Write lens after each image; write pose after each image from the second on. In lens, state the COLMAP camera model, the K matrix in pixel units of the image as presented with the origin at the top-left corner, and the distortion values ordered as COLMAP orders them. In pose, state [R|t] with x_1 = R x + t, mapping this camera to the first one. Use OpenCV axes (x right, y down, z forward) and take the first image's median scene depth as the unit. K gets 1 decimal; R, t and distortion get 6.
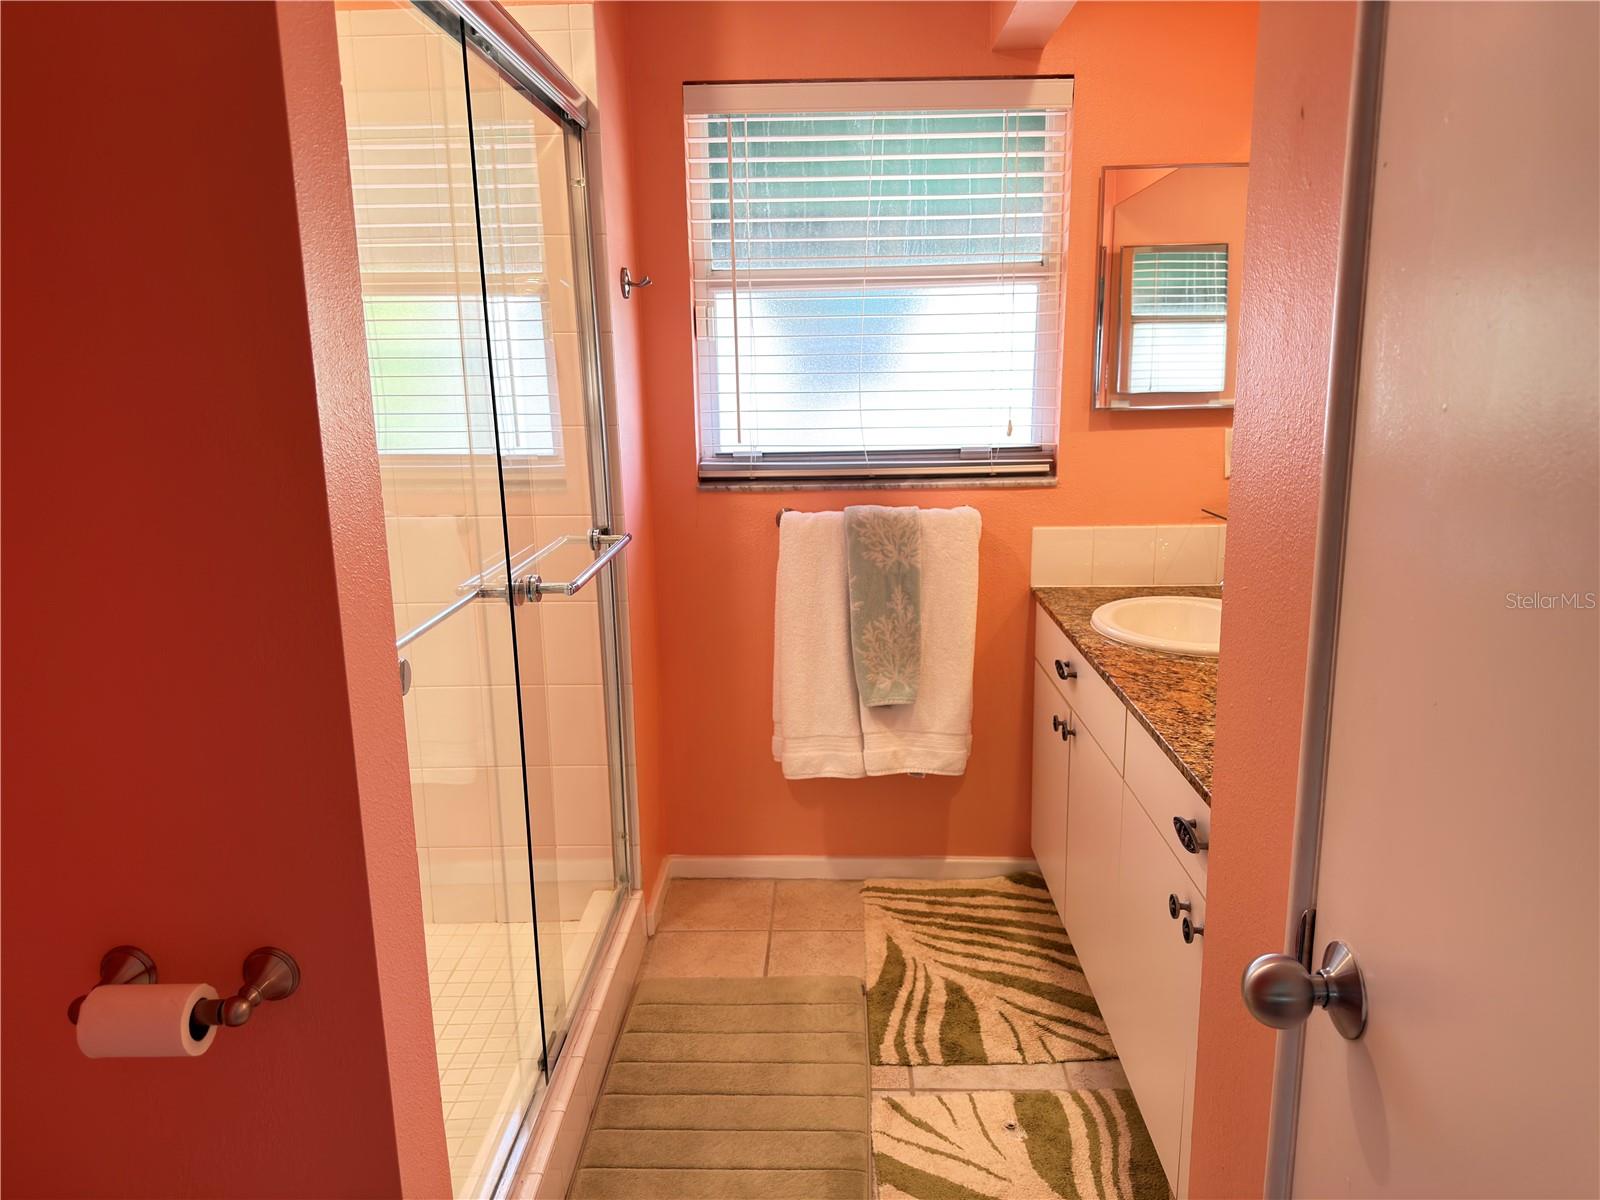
lens RADIAL K [[1114.3, 0, 803.6], [0, 1114.3, 604.3], [0, 0, 1]] dist [0.141906, -0.242690]
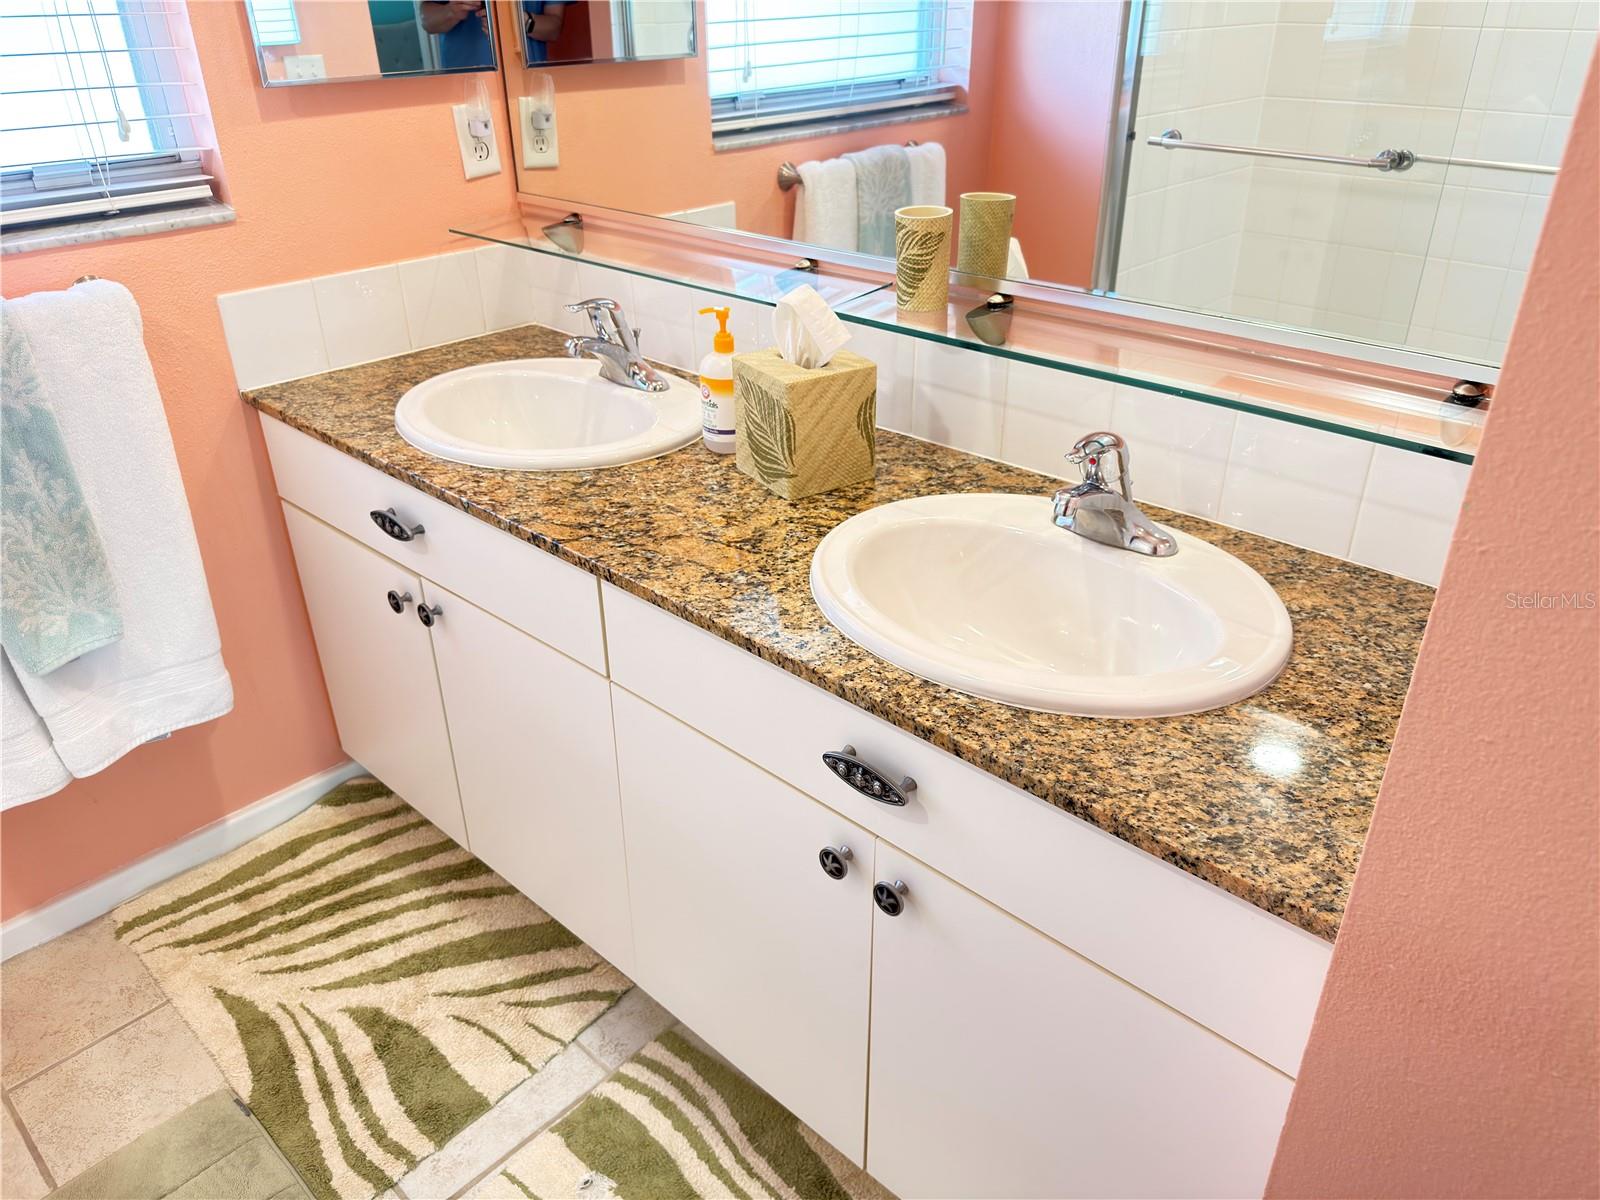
lens RADIAL K [[1151.0, 0, 800.0], [0, 1151.0, 600.0], [0, 0, 1]] dist [-0.001136, -0.008374]
pose [[0.663839, -0.350377, 0.660722, -0.059962], [0.159732, 0.929505, 0.332425, -0.077364], [-0.730619, -0.115139, 0.673008, 0.353327]]
